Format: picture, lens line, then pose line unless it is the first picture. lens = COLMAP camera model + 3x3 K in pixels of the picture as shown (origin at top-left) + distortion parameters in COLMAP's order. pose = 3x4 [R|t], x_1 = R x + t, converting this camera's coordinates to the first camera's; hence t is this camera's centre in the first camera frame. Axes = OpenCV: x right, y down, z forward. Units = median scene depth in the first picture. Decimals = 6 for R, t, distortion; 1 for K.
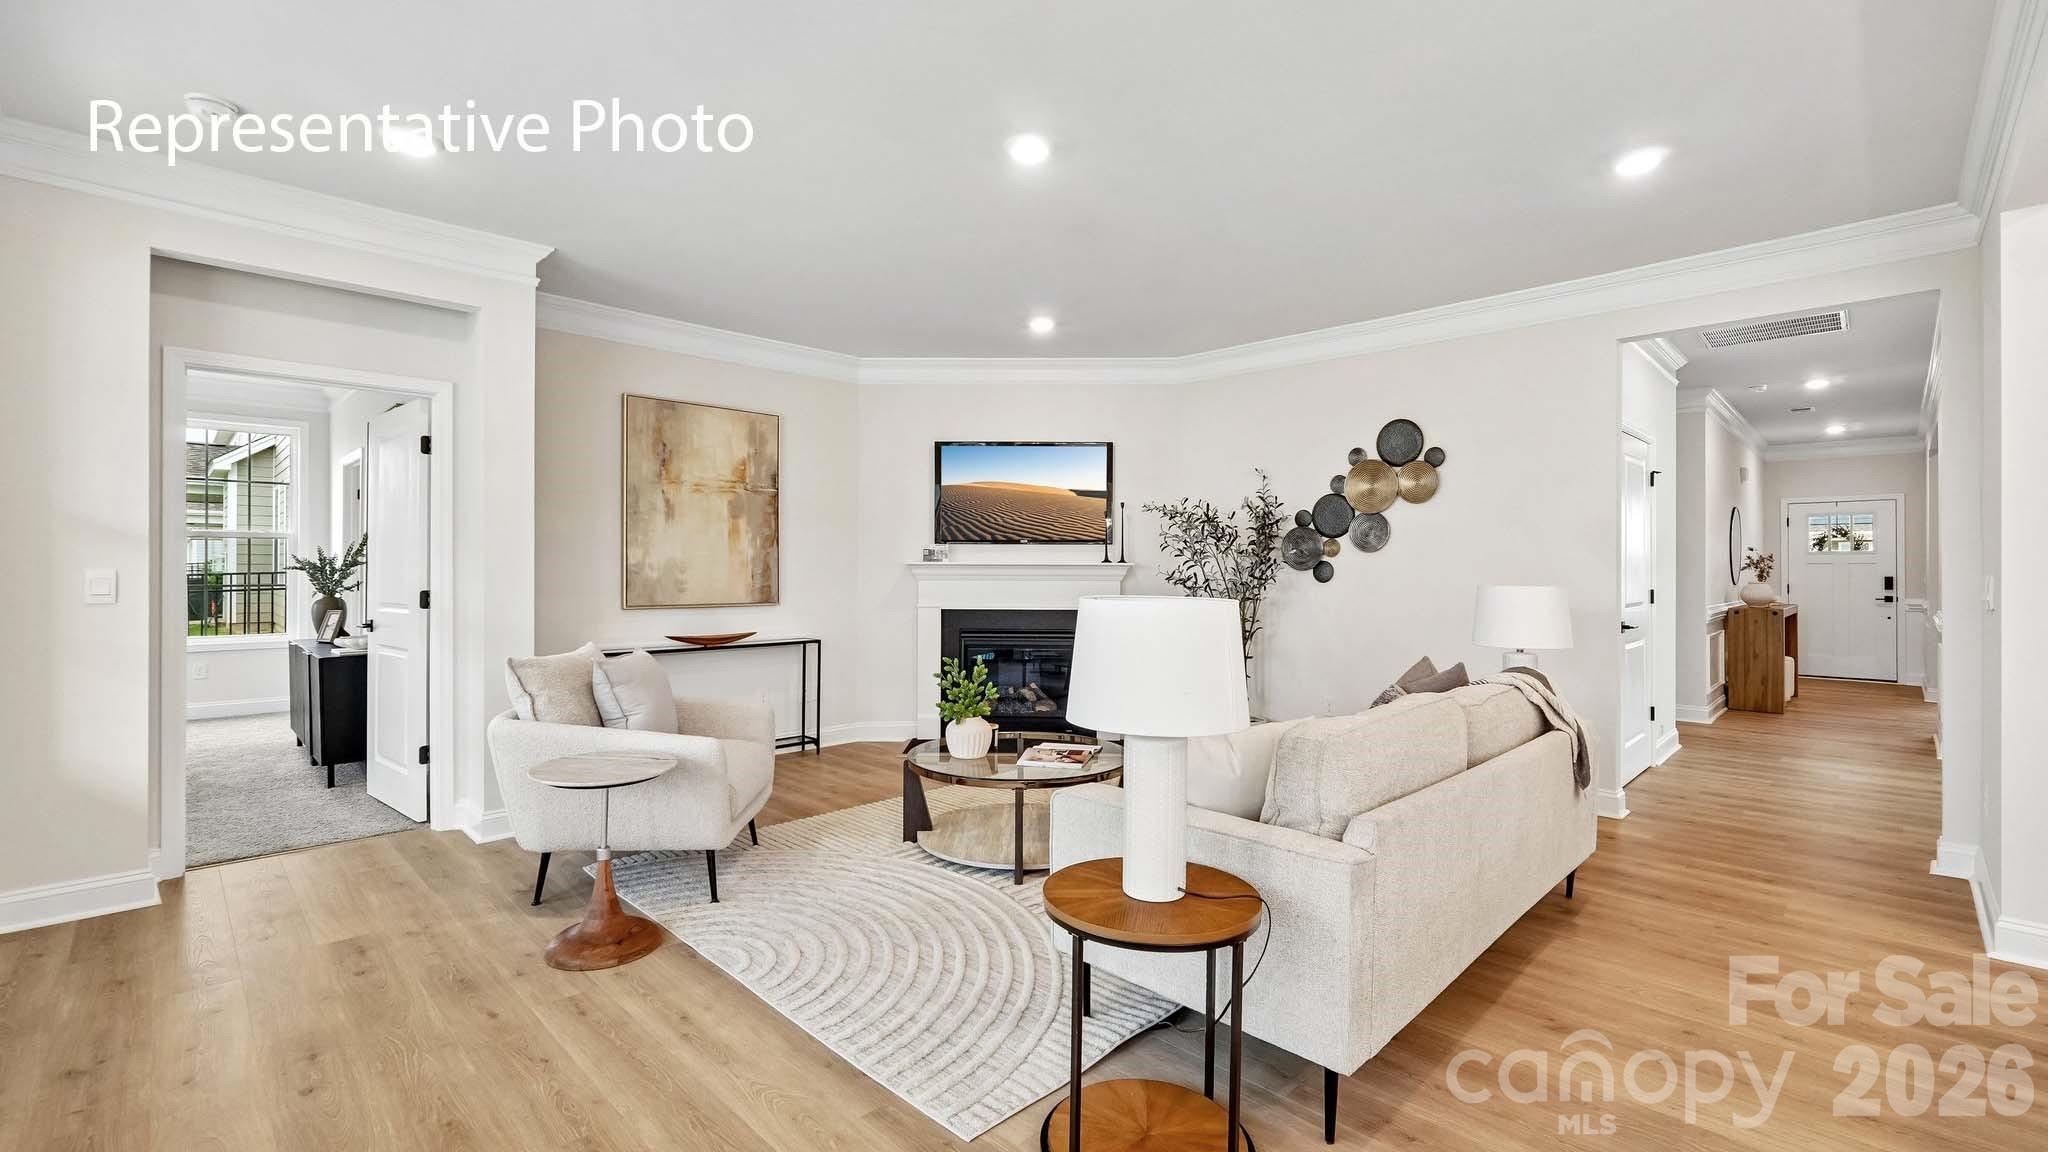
lens RADIAL K [[870.8, 0, 1014.1], [0, 870.8, 565.5], [0, 0, 1]] dist [-0.010460, 0.003148]
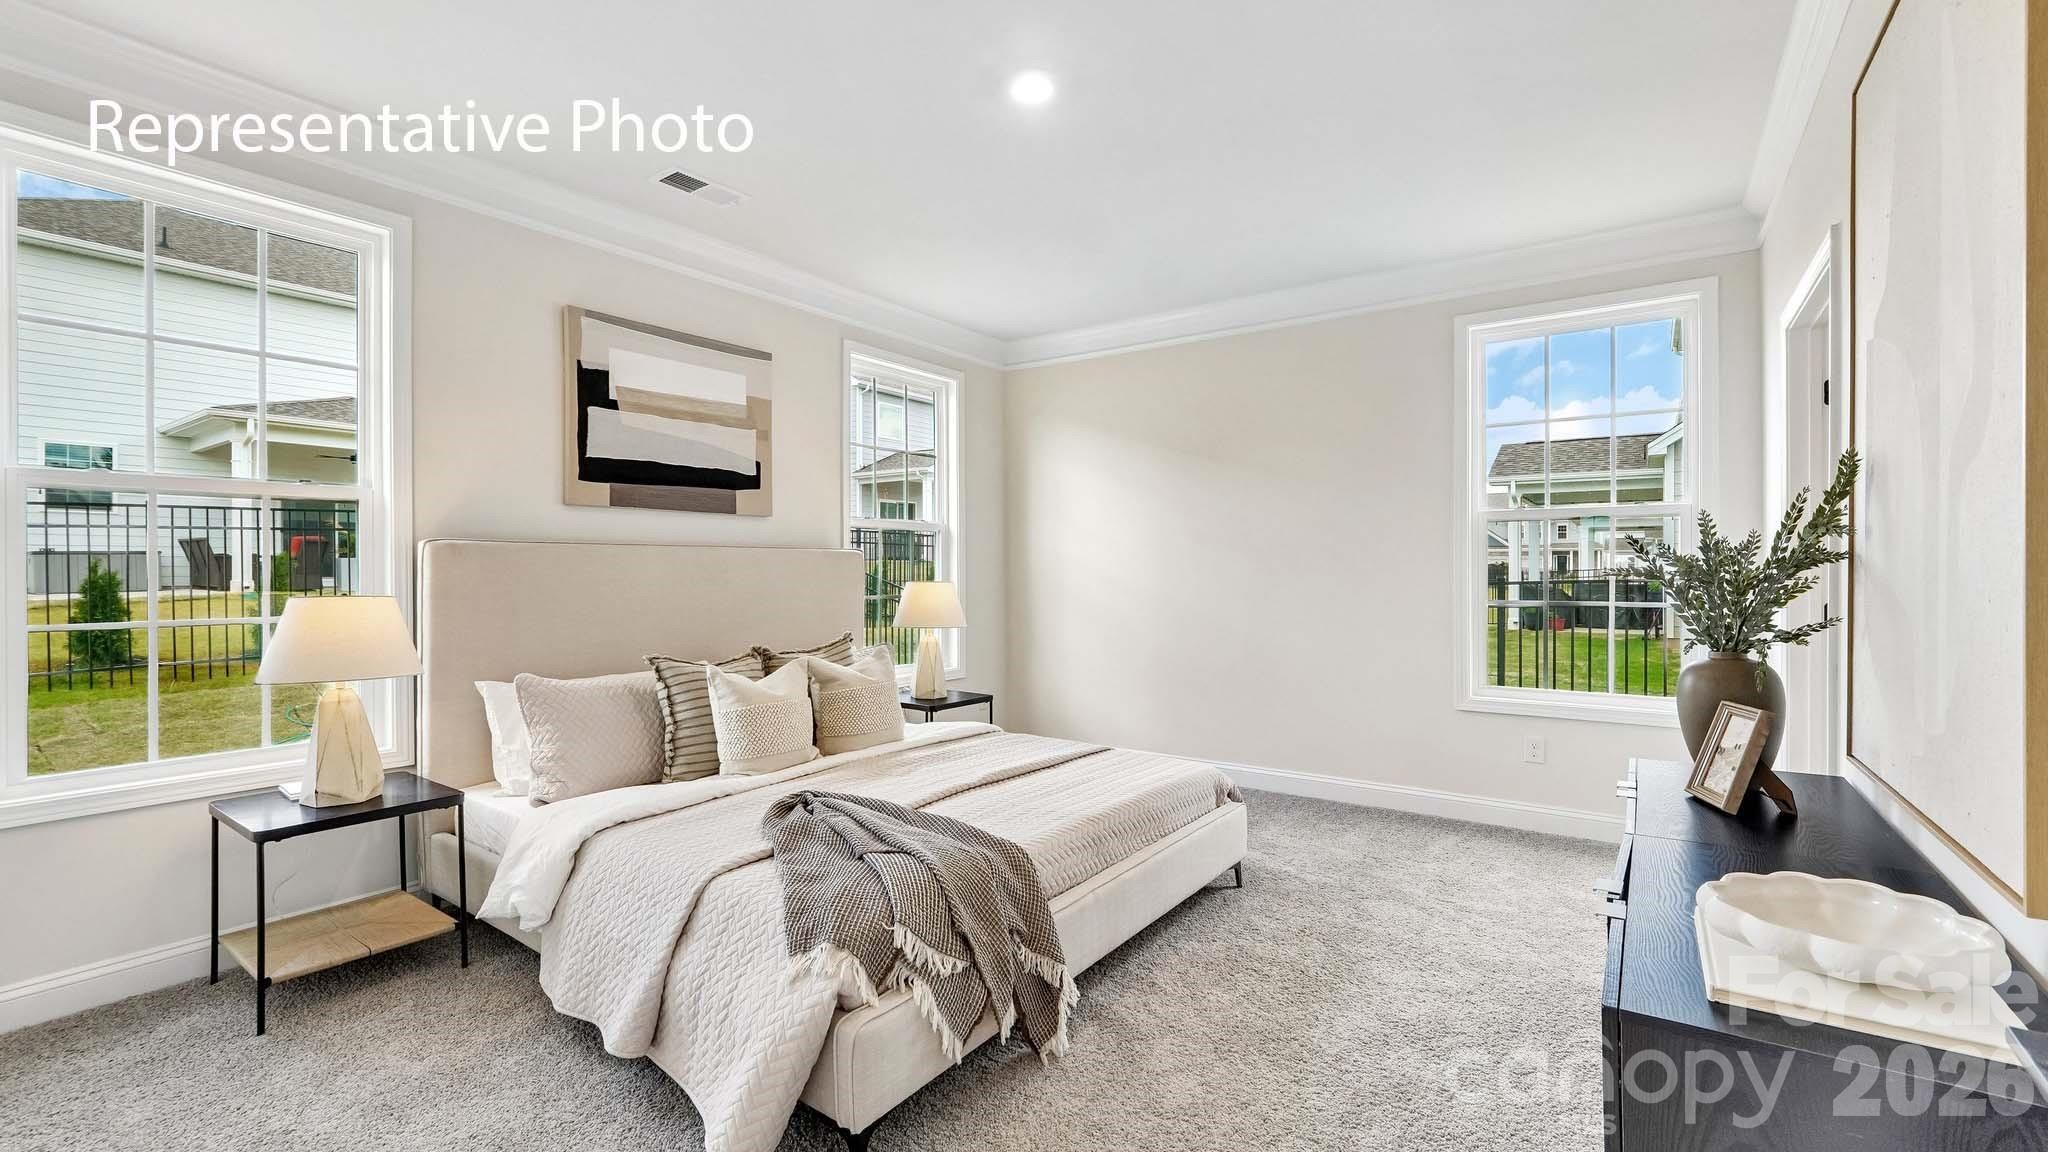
lens RADIAL K [[870.8, 0, 1023.8], [0, 870.8, 569.0], [0, 0, 1]] dist [-0.010460, 0.003148]
pose [[0.165048, -0.006260, -0.986266, -0.499969], [0.009261, 0.999946, -0.004797, 0.000866], [0.986242, -0.008342, 0.165097, 0.668570]]
